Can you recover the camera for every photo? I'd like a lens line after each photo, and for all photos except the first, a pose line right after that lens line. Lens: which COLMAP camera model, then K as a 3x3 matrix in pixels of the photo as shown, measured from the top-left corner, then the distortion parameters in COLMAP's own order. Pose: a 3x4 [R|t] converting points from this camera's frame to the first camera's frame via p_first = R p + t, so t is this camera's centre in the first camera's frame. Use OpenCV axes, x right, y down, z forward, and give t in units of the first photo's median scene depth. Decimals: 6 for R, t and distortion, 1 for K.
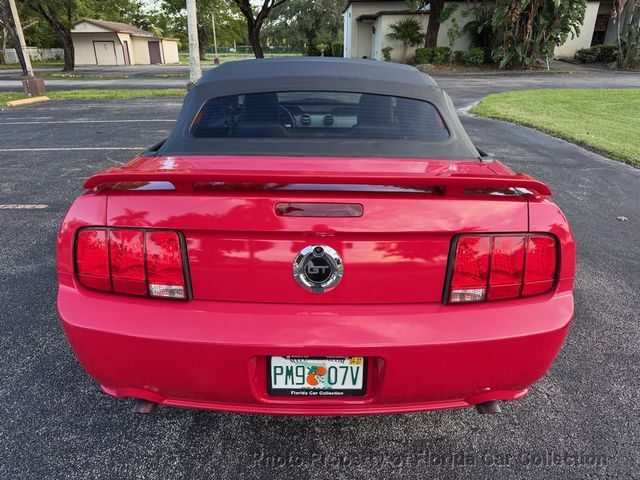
lens RADIAL K [[458.9, 0, 323.3], [0, 458.9, 227.5], [0, 0, 1]] dist [-0.000153, -0.003213]
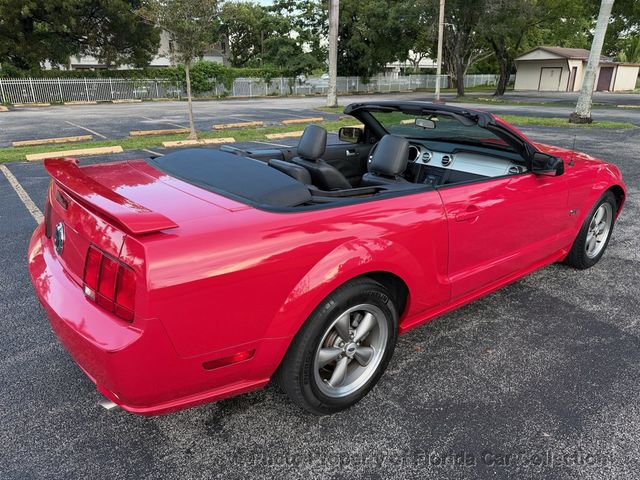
lens RADIAL K [[458.0, 0, 315.4], [0, 458.0, 235.0], [0, 0, 1]] dist [0.000346, -0.005144]
pose [[0.611044, 0.254671, -0.749512, 1.186799], [-0.280027, 0.955155, 0.096251, -0.218990], [0.740412, 0.151070, 0.654957, 0.462970]]
